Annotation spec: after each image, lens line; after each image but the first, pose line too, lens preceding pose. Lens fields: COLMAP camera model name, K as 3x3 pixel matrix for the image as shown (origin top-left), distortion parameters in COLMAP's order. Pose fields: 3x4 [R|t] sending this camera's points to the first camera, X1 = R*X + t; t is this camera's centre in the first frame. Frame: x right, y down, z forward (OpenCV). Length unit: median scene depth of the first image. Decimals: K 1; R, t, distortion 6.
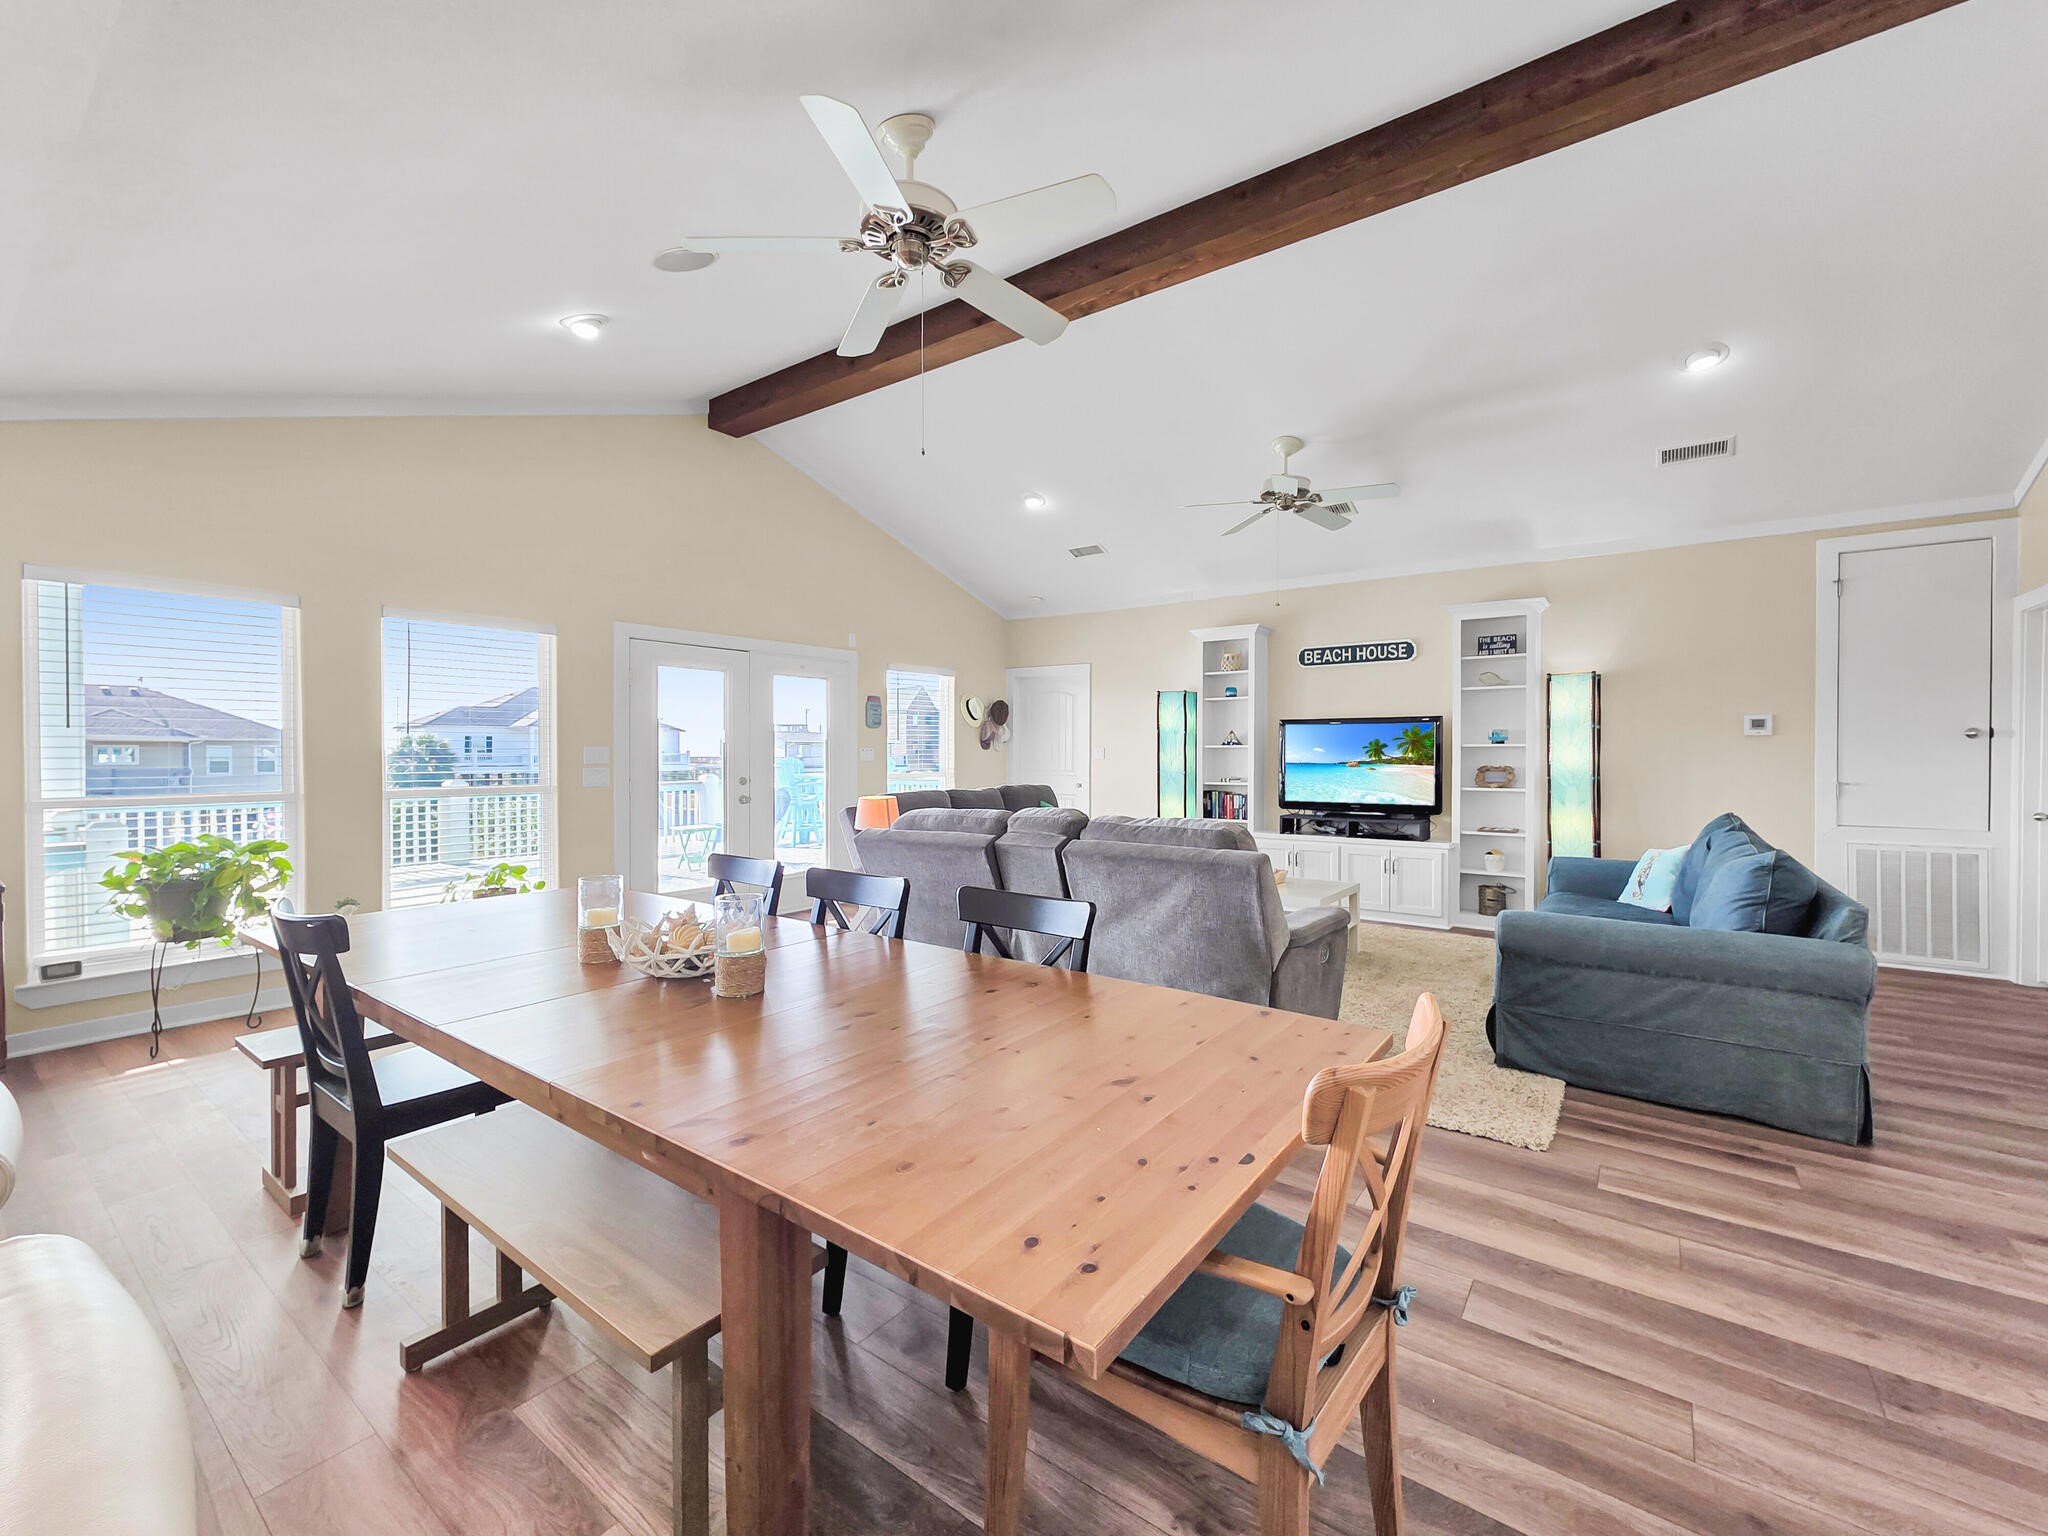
lens RADIAL K [[830.6, 0, 1035.0], [0, 830.6, 755.9], [0, 0, 1]] dist [-0.000363, 0.000937]
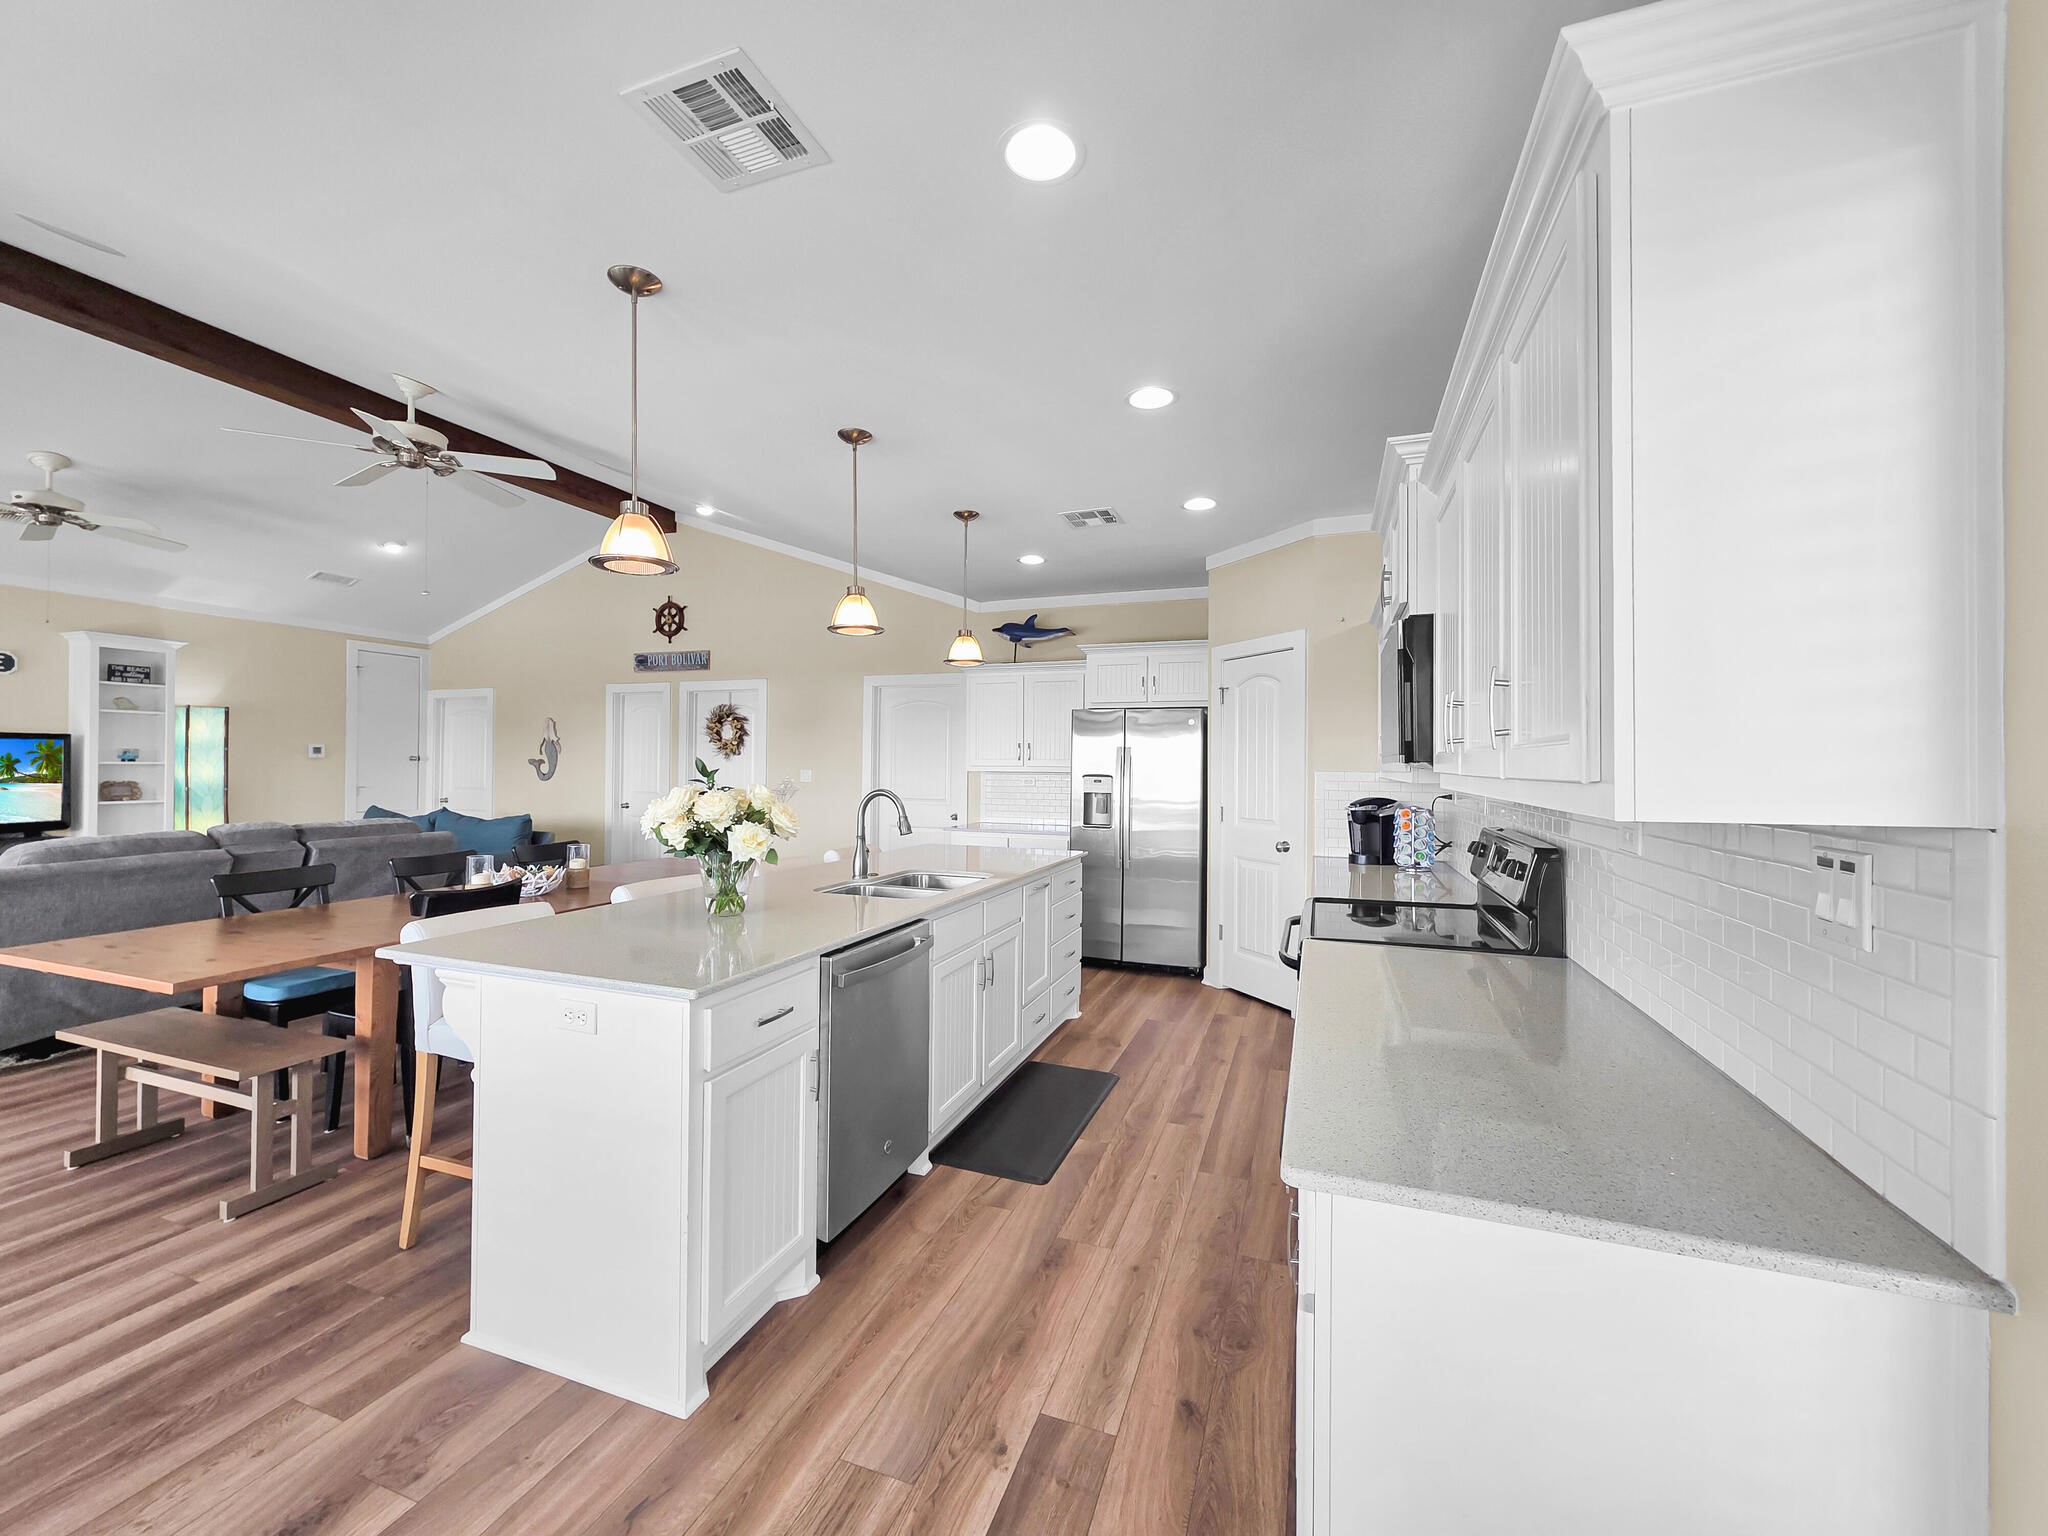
lens RADIAL K [[830.6, 0, 1032.8], [0, 830.6, 760.8], [0, 0, 1]] dist [-0.000363, 0.000937]
pose [[-0.285750, 0.000302, 0.958304, -0.828310], [-0.008418, 0.999961, -0.002825, -0.021630], [-0.958267, -0.008875, -0.285736, 0.138827]]
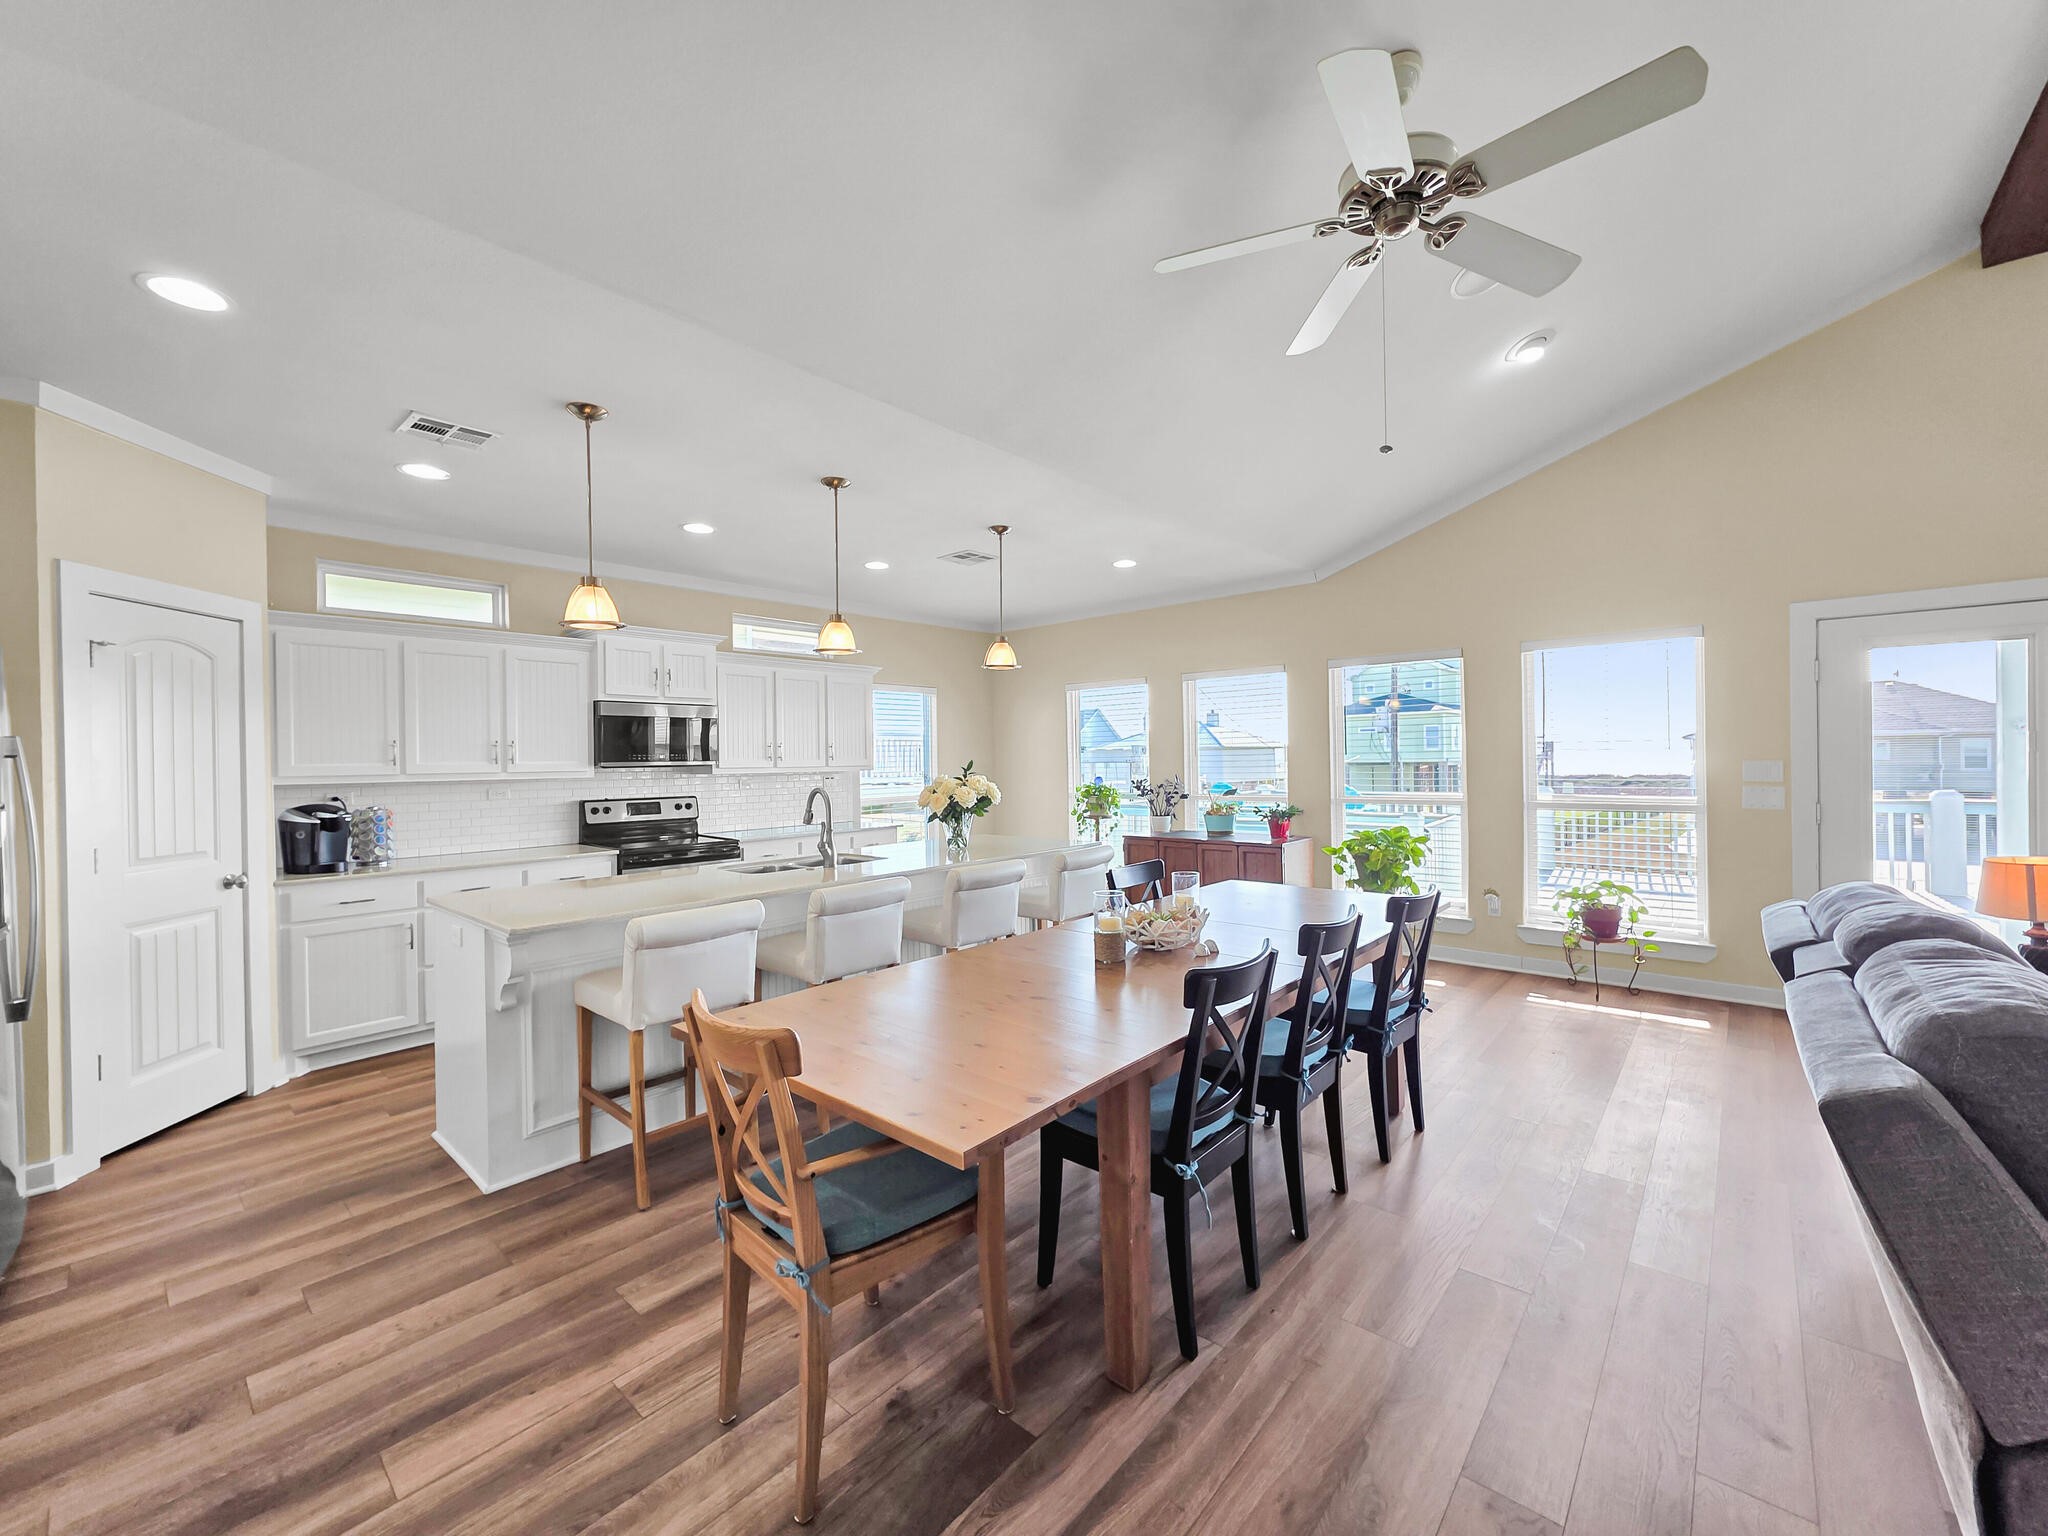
lens RADIAL K [[830.6, 0, 1031.6], [0, 830.6, 761.4], [0, 0, 1]] dist [-0.000363, 0.000937]
pose [[-0.063128, -0.002233, -0.998003, 0.319813], [0.016951, 0.999851, -0.003309, -0.017158], [0.997861, -0.017126, -0.063081, 0.287929]]
